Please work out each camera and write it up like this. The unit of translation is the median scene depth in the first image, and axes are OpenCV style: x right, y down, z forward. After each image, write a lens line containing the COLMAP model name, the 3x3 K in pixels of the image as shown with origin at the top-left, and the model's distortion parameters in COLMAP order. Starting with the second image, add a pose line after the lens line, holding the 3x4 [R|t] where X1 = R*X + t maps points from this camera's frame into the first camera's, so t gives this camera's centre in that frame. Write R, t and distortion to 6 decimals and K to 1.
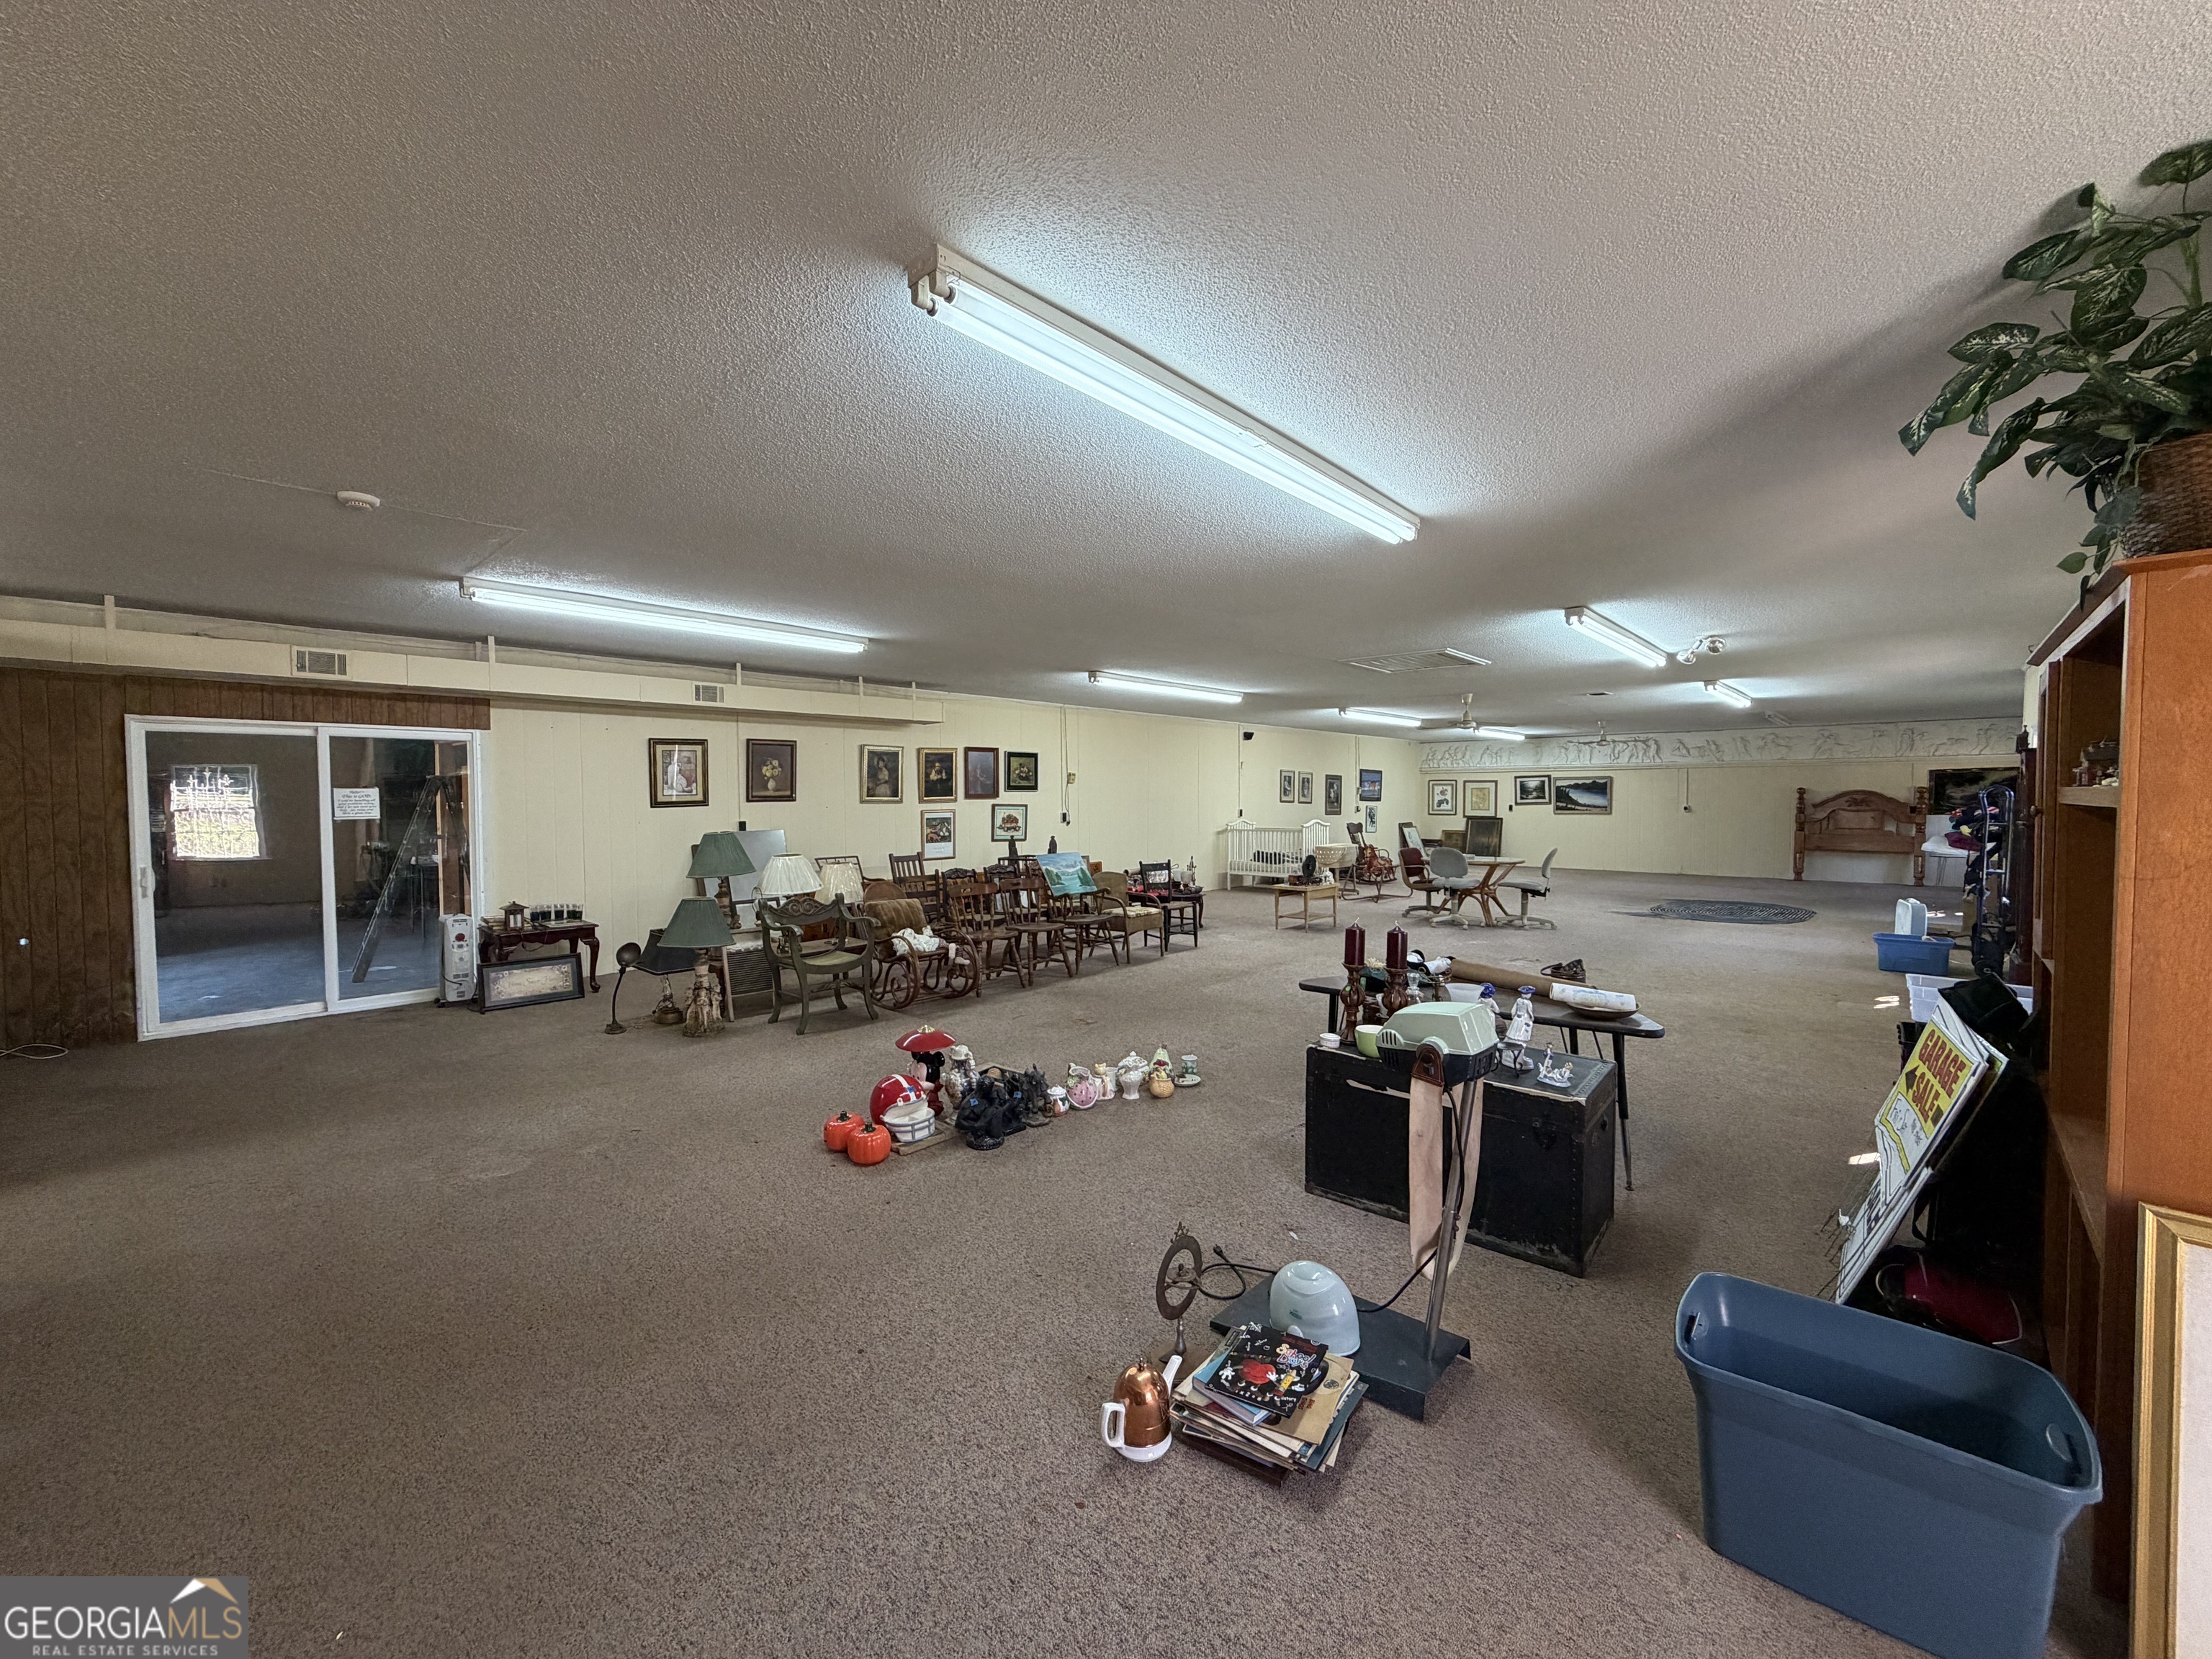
lens RADIAL K [[895.2, 0, 1106.0], [0, 895.2, 829.5], [0, 0, 1]] dist [0.009934, 0.000041]
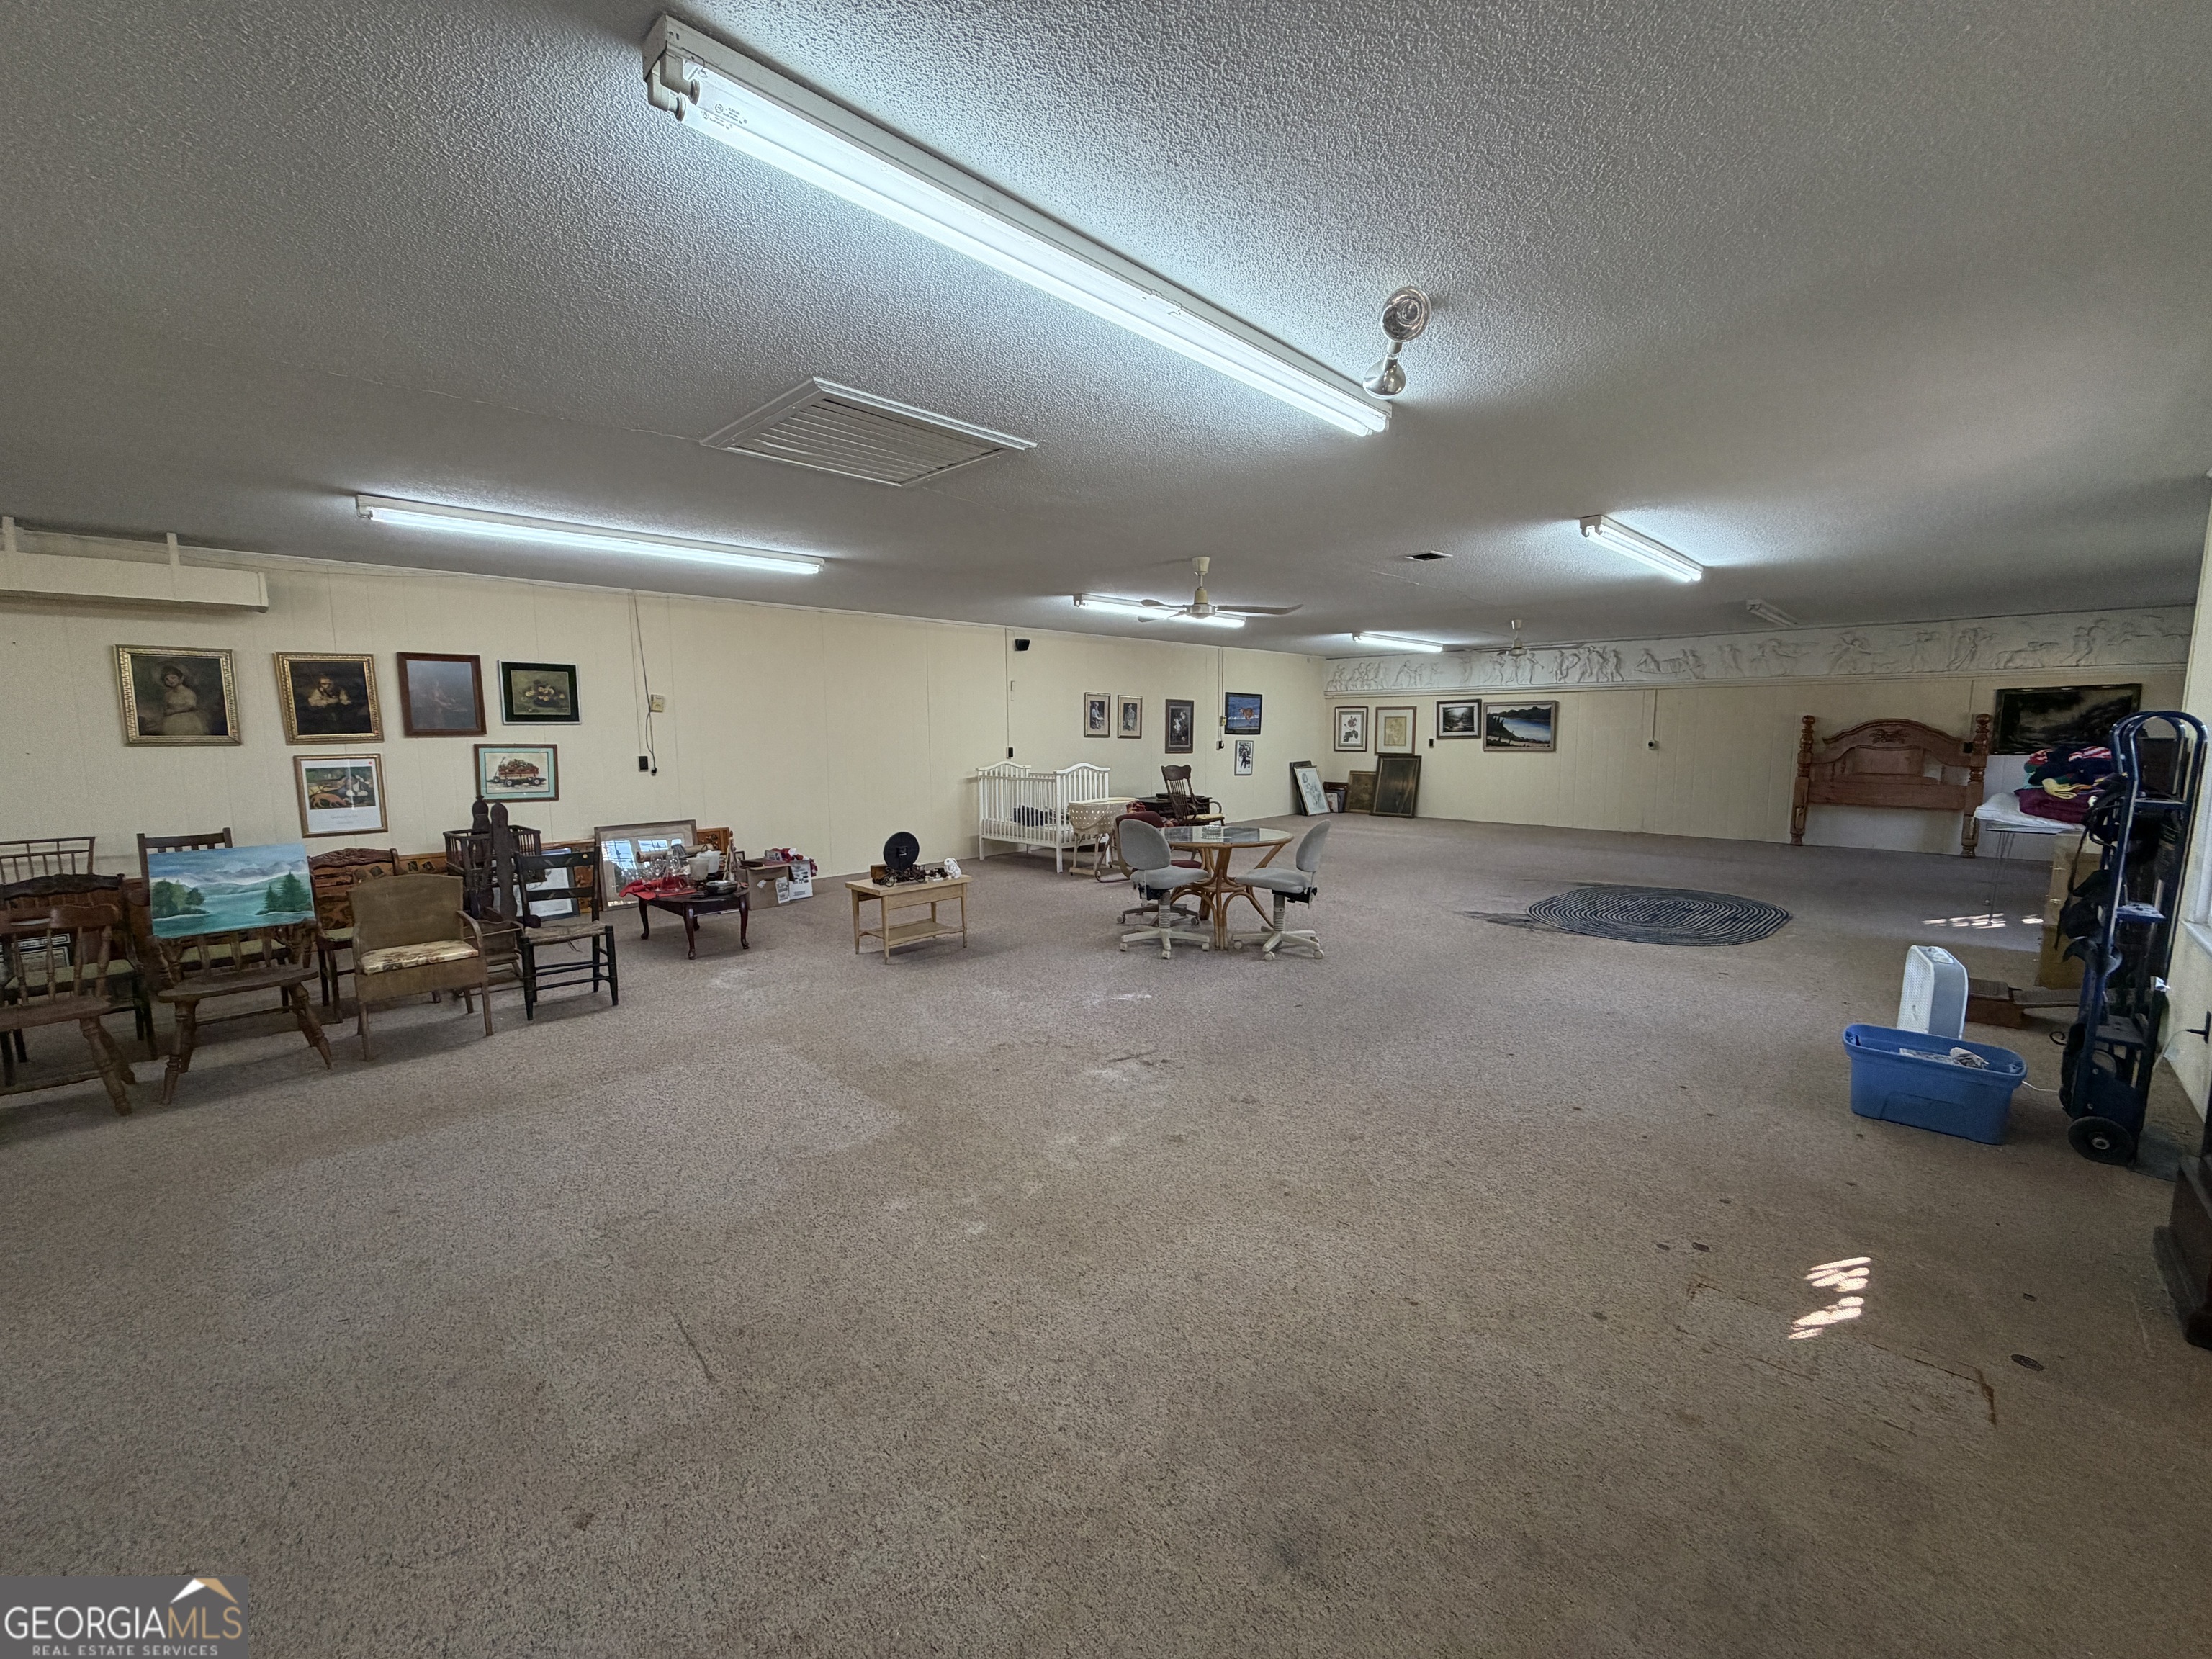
lens RADIAL K [[881.5, 0, 1106.0], [0, 881.5, 829.5], [0, 0, 1]] dist [0.001914, 0.000407]
pose [[0.998994, 0.002818, -0.044764, 0.250131], [0.000749, 0.996838, 0.079456, -0.012544], [0.044847, -0.079410, 0.995833, 0.275017]]
